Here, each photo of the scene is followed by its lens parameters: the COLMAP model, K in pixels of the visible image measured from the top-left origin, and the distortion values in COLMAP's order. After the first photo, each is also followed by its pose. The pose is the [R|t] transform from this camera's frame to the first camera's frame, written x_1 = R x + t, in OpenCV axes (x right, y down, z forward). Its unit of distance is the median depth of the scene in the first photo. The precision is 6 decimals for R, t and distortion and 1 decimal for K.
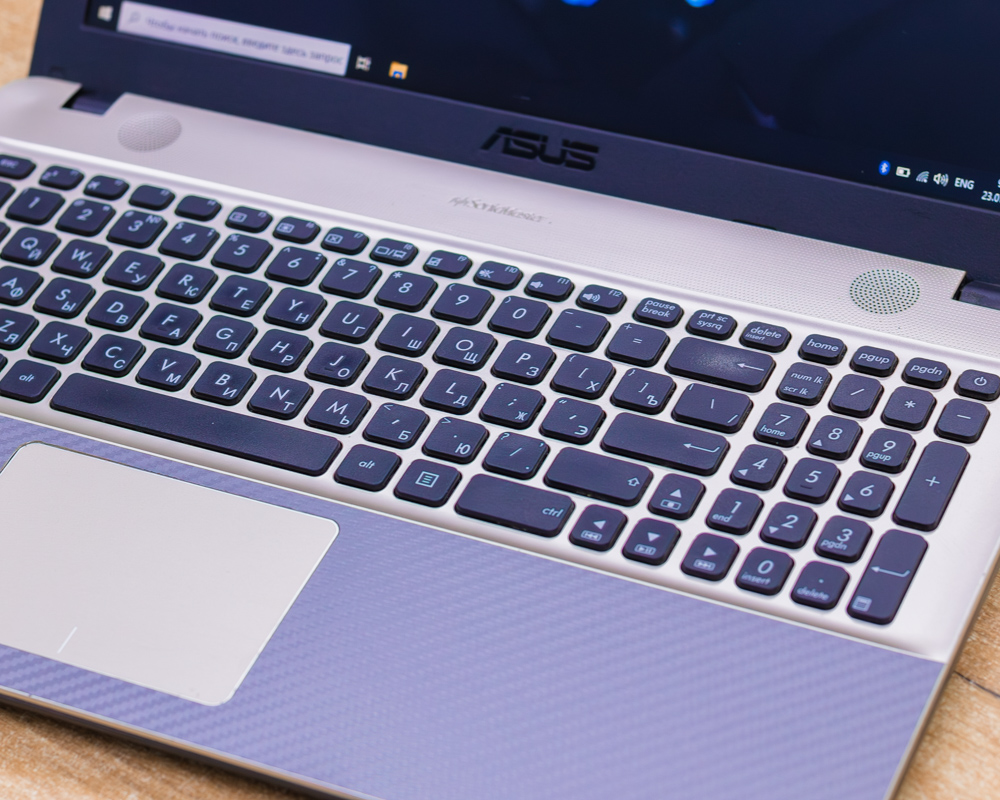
lens RADIAL K [[2917.8, 0, 500.0], [0, 2917.8, 400.0], [0, 0, 1]] dist [-0.154664, 0.573676]
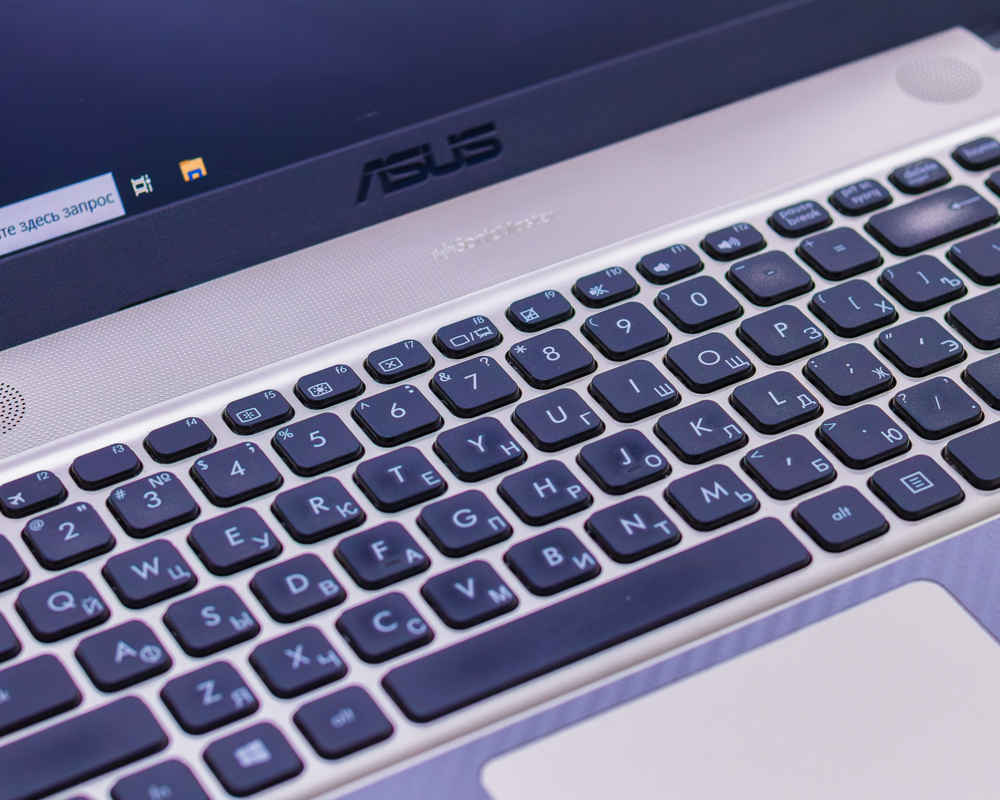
lens RADIAL K [[2917.8, 0, 500.0], [0, 2917.8, 400.0], [0, 0, 1]] dist [-0.154664, 0.573676]
pose [[0.589191, -0.459806, 0.664404, -0.501478], [0.507024, 0.850640, 0.139066, -0.129629], [-0.629112, 0.254932, 0.734322, 0.460270]]
